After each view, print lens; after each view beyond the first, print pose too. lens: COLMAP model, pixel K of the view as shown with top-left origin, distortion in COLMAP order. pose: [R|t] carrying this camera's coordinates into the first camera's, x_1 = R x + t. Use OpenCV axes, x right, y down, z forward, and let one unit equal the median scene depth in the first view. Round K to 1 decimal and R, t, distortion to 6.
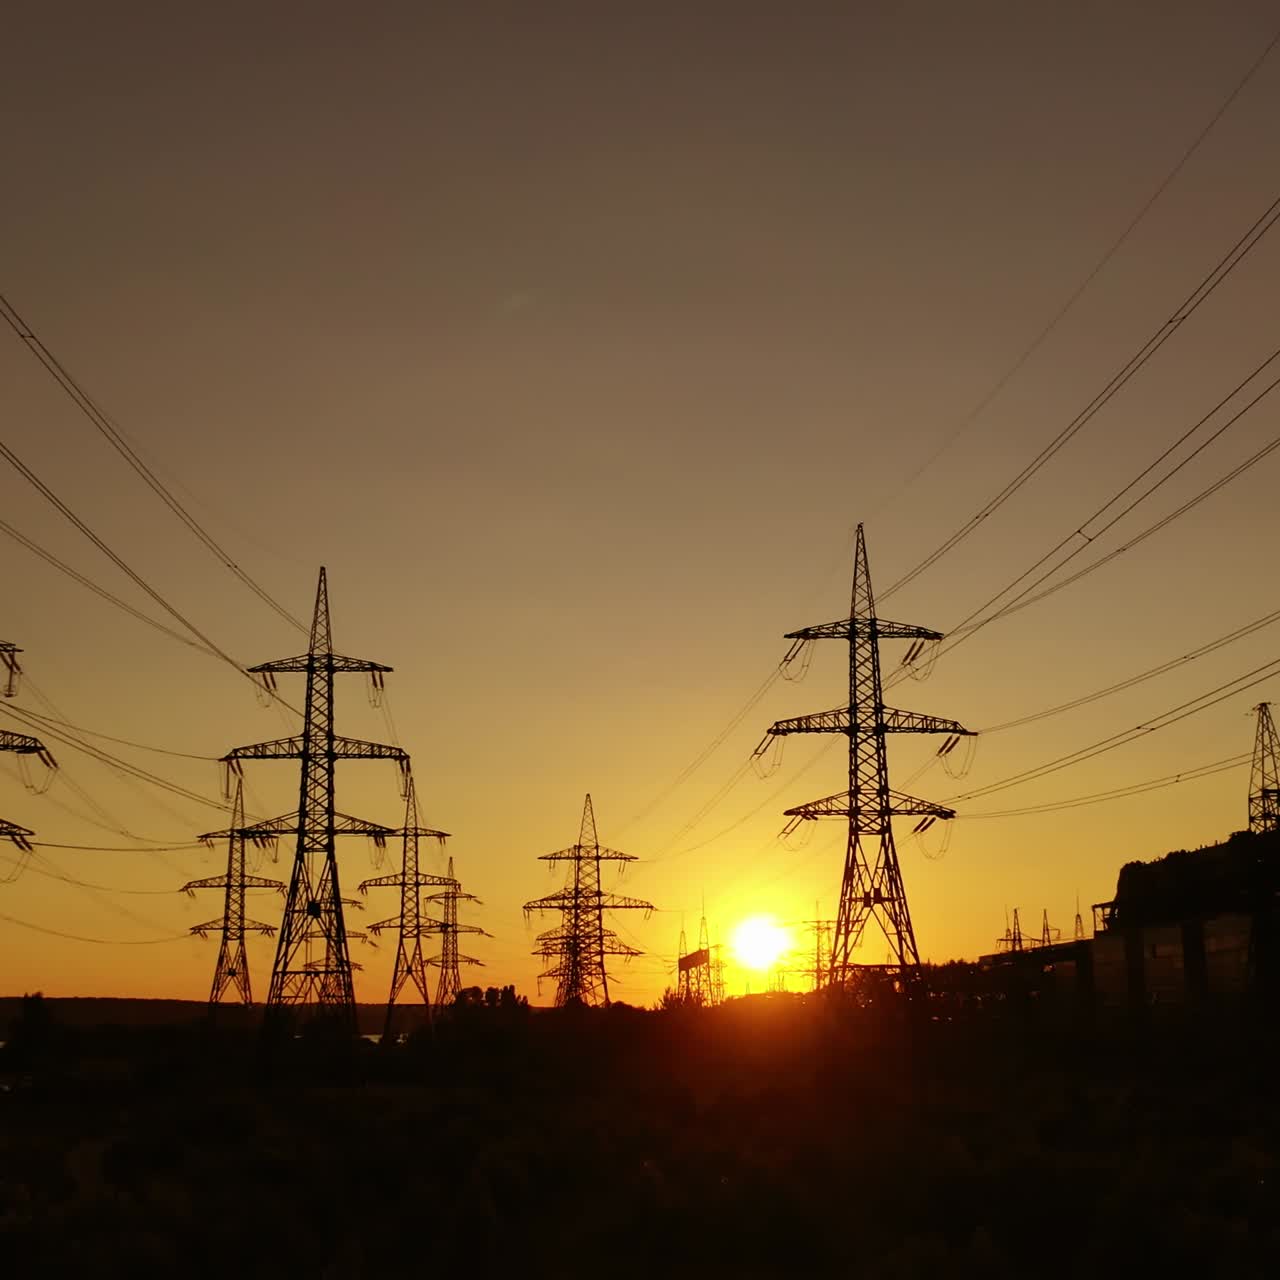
lens RADIAL K [[1776.2, 0, 640.0], [0, 1776.2, 640.0], [0, 0, 1]] dist [-0.007066, -0.036204]
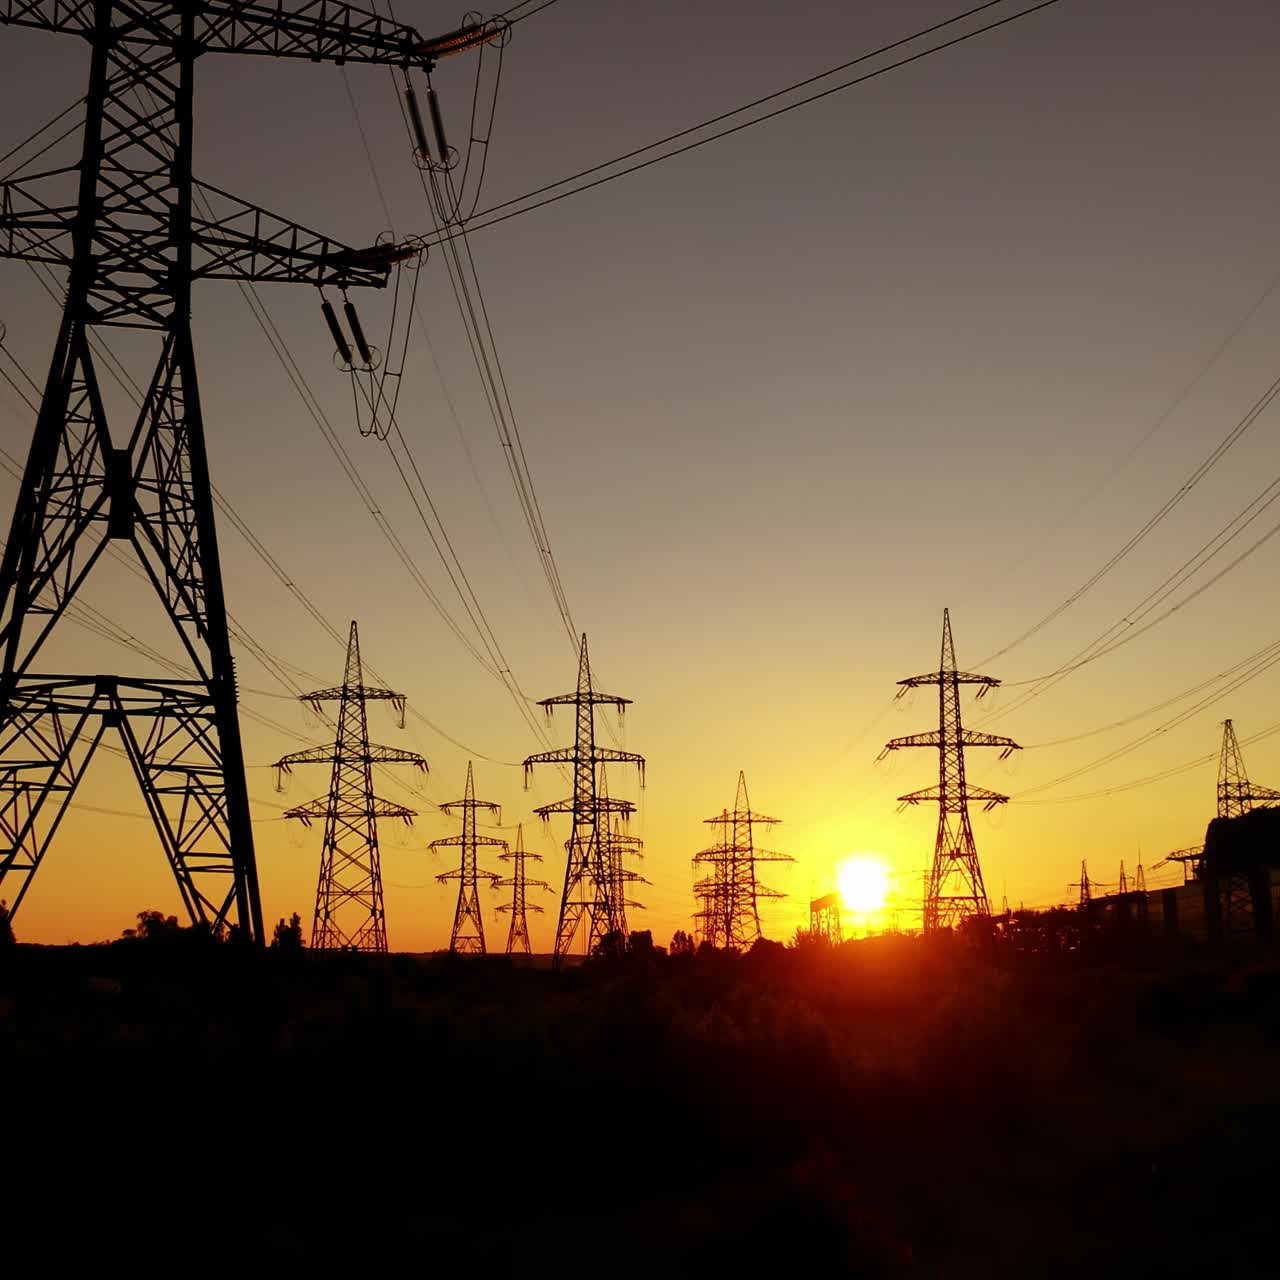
lens RADIAL K [[1776.2, 0, 640.0], [0, 1776.2, 640.0], [0, 0, 1]] dist [-0.007066, -0.036204]
pose [[0.998017, -0.009569, -0.062220, -0.040037], [0.011220, 0.999592, 0.026251, -0.075365], [0.061943, -0.026897, 0.997717, -0.493620]]
